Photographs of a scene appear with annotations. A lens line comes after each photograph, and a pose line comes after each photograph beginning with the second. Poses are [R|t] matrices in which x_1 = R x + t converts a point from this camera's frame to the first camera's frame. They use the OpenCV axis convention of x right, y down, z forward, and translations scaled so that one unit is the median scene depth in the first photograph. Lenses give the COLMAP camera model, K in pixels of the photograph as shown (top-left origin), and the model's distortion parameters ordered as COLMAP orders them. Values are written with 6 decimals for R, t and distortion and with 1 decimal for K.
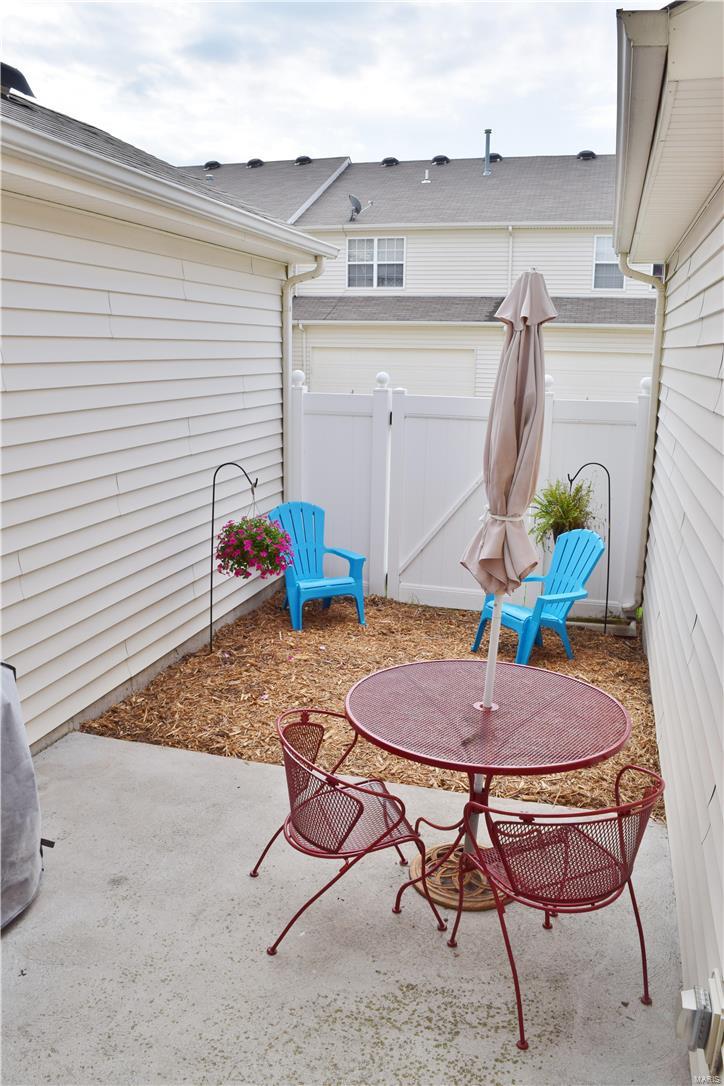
lens RADIAL K [[858.7, 0, 362.0], [0, 858.7, 543.0], [0, 0, 1]] dist [-0.082941, 0.010601]
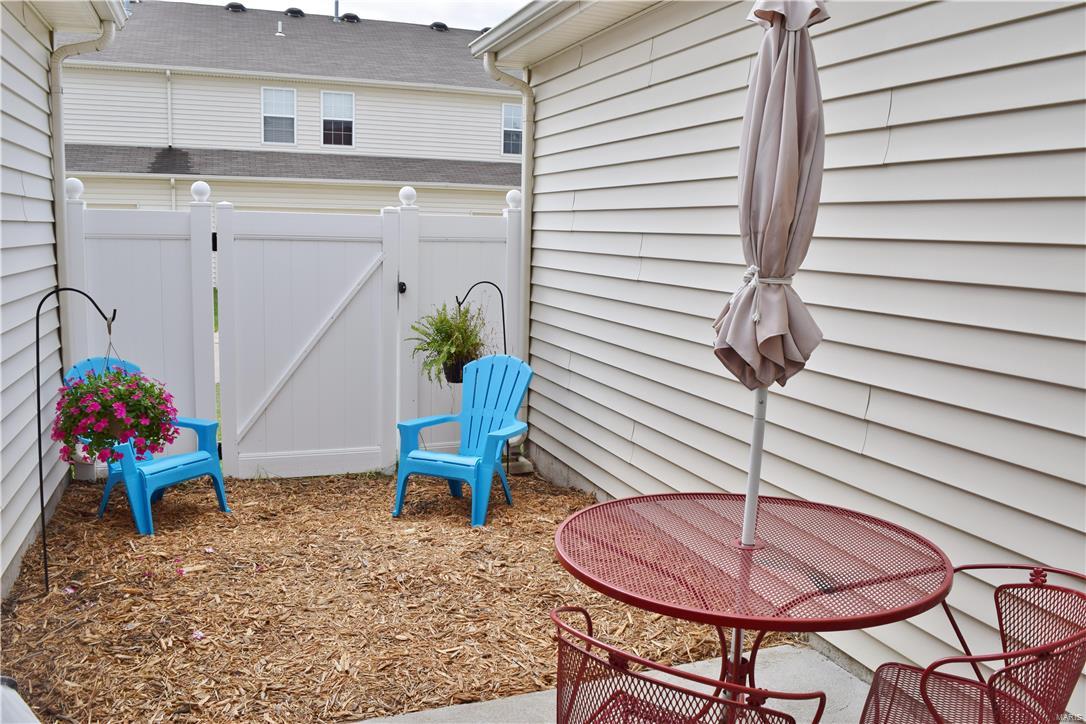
lens RADIAL K [[858.7, 0, 543.0], [0, 858.7, 362.0], [0, 0, 1]] dist [-0.082941, 0.010601]
pose [[0.803425, -0.083097, 0.589579, -0.207395], [0.118837, 0.992669, -0.022031, 0.015300], [-0.583426, 0.087764, 0.807410, 0.247733]]
